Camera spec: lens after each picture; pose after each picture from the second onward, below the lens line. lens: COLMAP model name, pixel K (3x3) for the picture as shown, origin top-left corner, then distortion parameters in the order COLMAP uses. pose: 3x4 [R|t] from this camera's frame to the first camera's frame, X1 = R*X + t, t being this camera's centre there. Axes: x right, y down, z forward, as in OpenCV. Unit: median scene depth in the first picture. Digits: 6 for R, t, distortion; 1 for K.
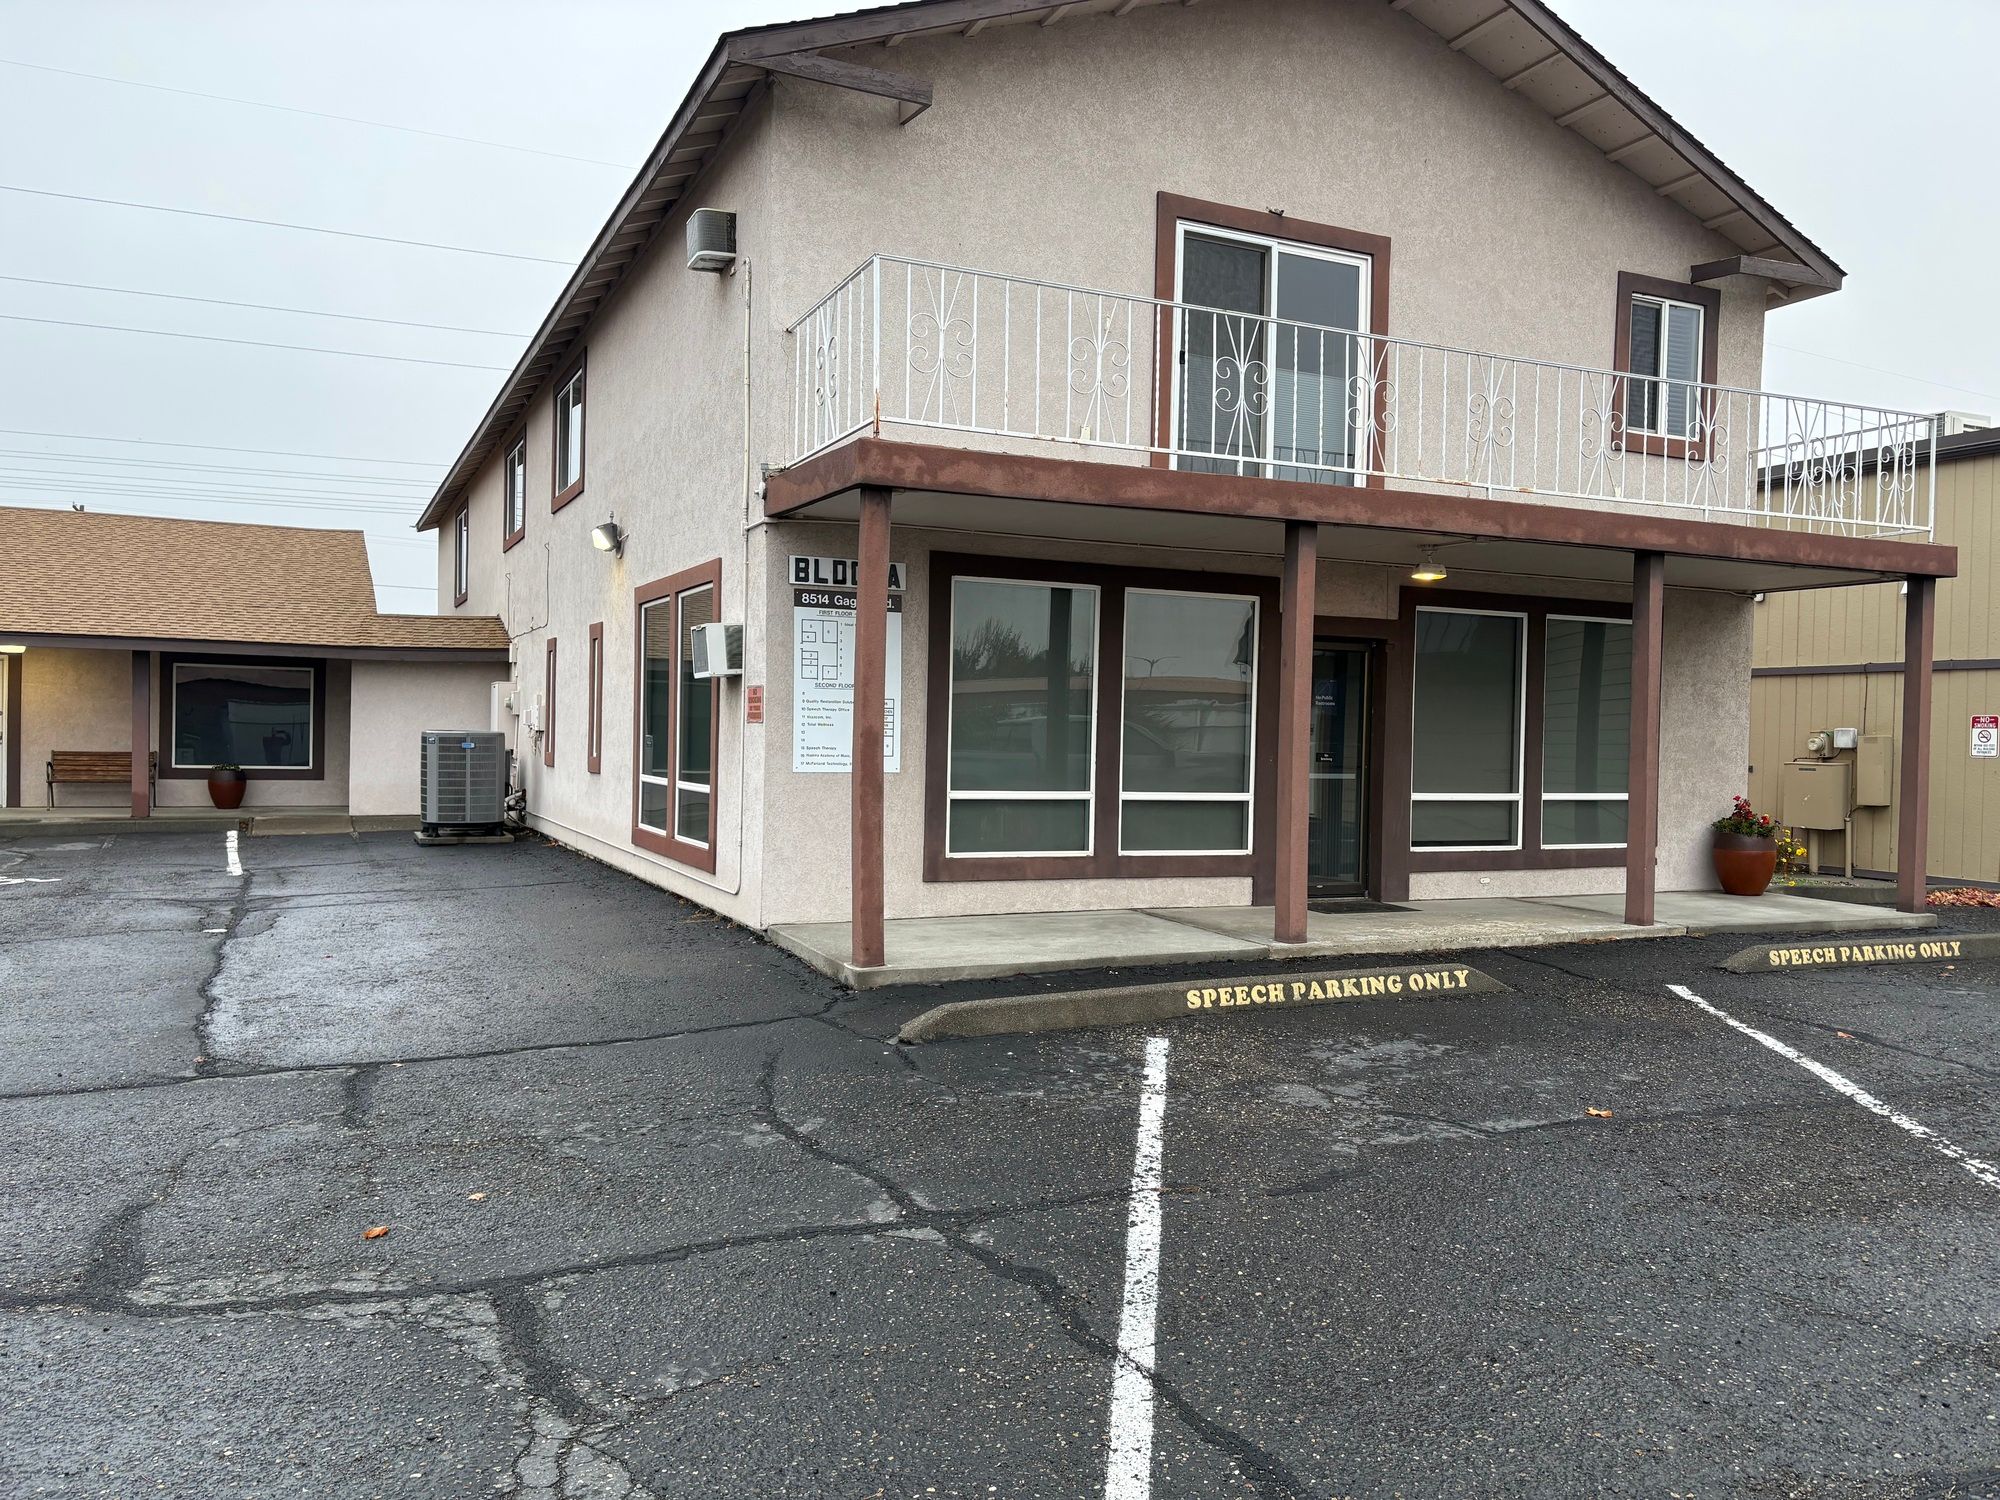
lens RADIAL K [[1509.1, 0, 995.3], [0, 1509.1, 756.3], [0, 0, 1]] dist [0.086749, -0.110681]
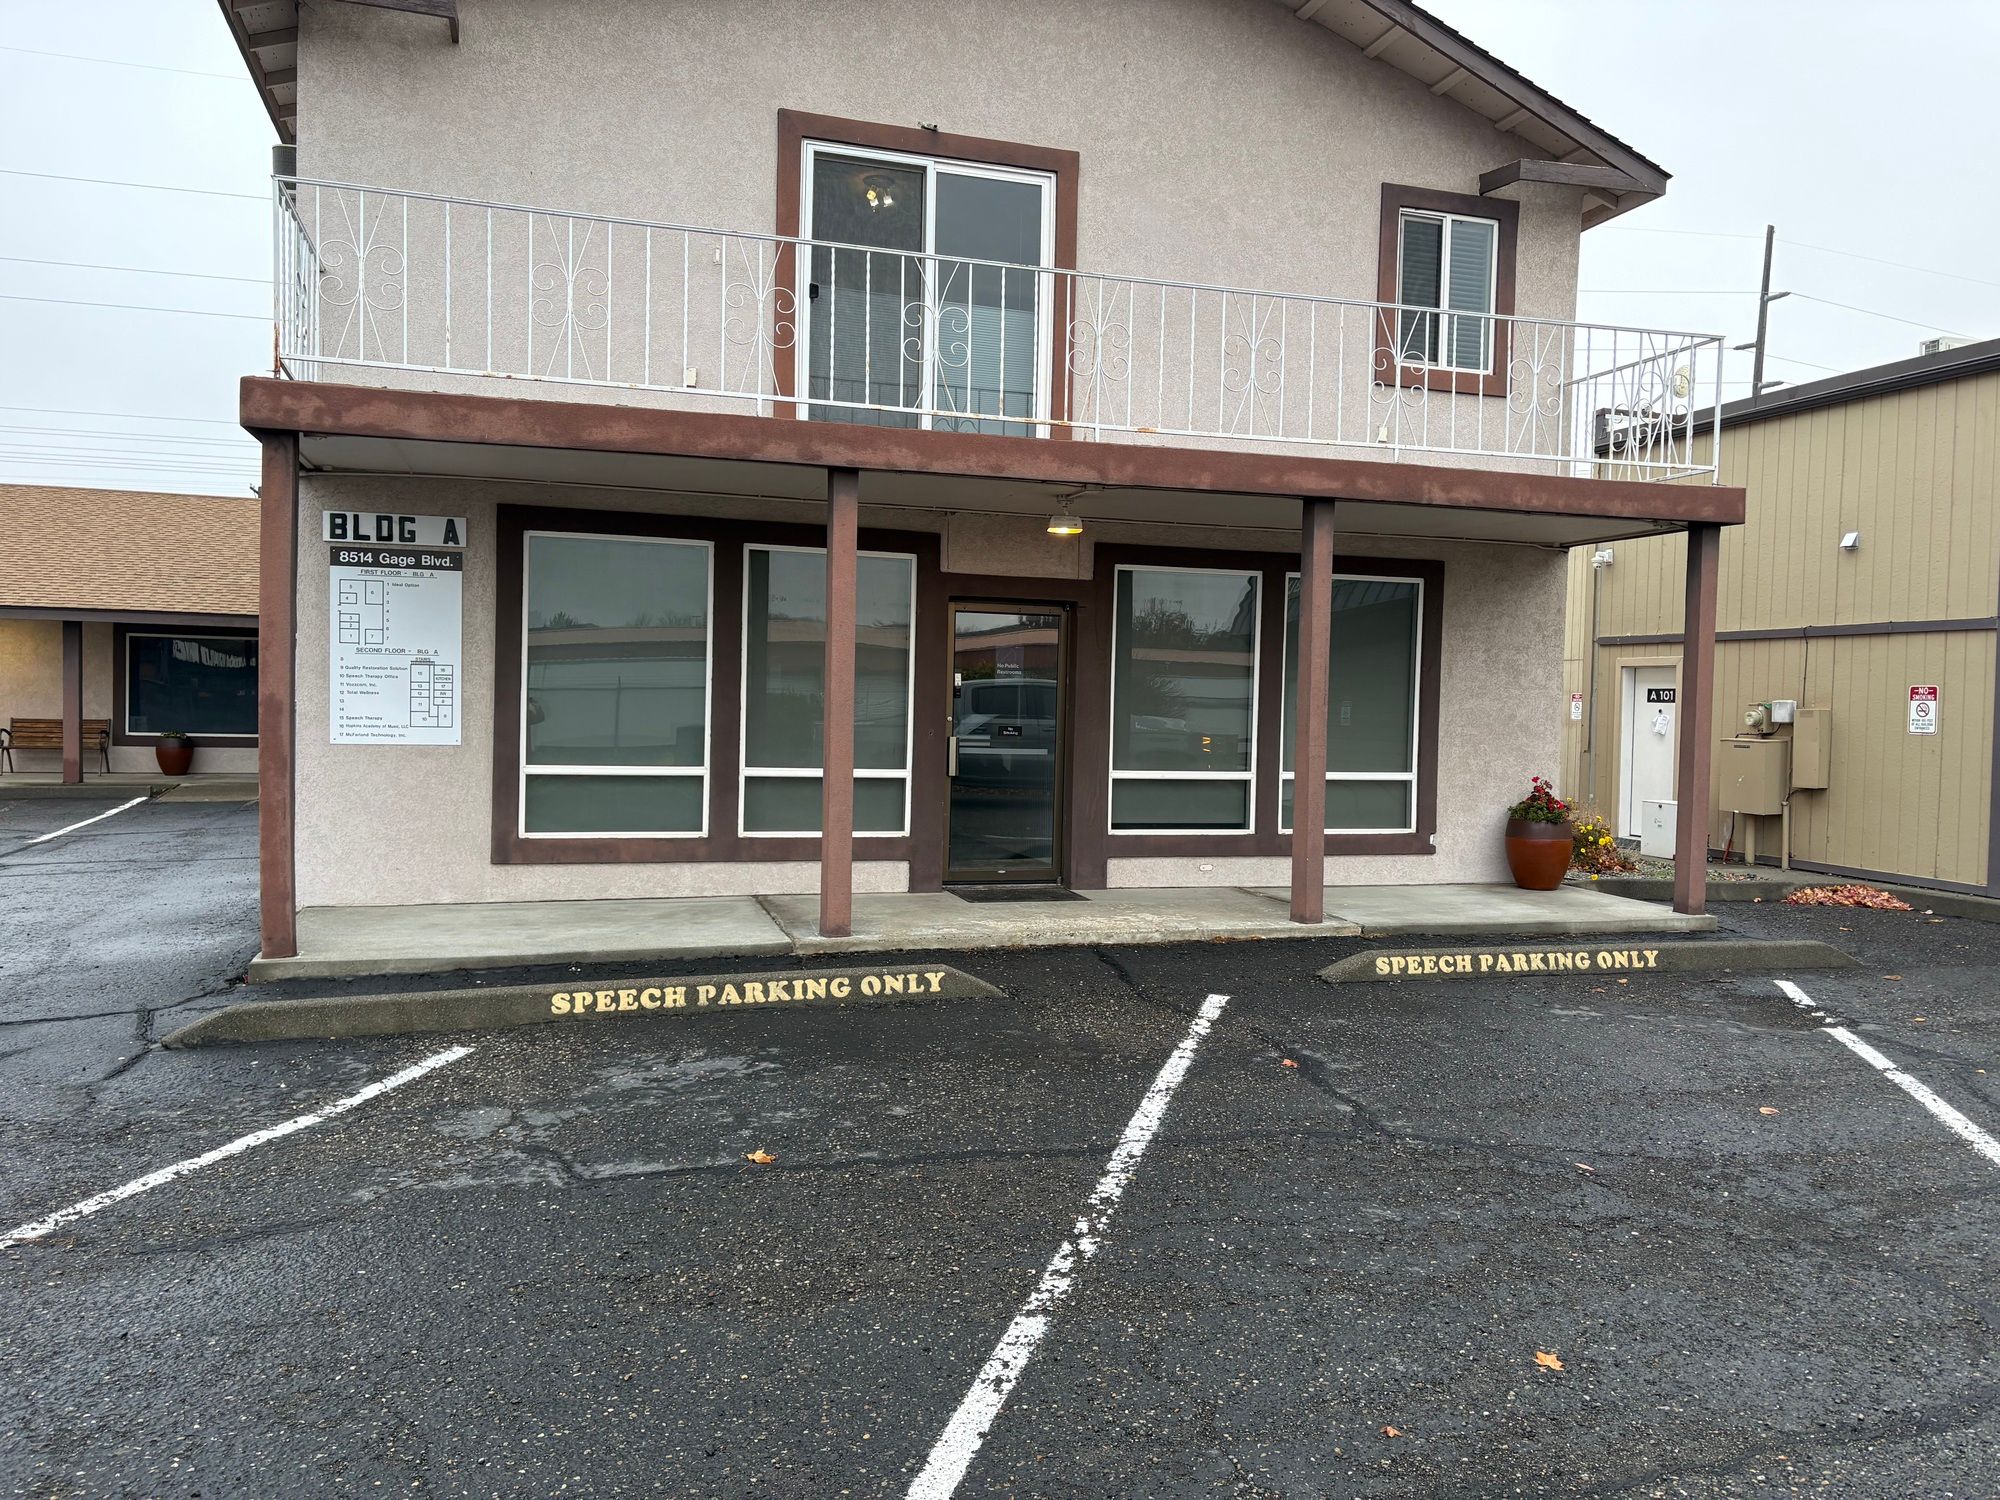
lens RADIAL K [[1518.7, 0, 998.7], [0, 1518.7, 743.2], [0, 0, 1]] dist [0.081029, -0.114061]
pose [[0.991887, 0.005874, -0.126987, 0.341885], [-0.004534, 0.999931, 0.010834, -0.001803], [0.127042, -0.010170, 0.991845, 0.099884]]
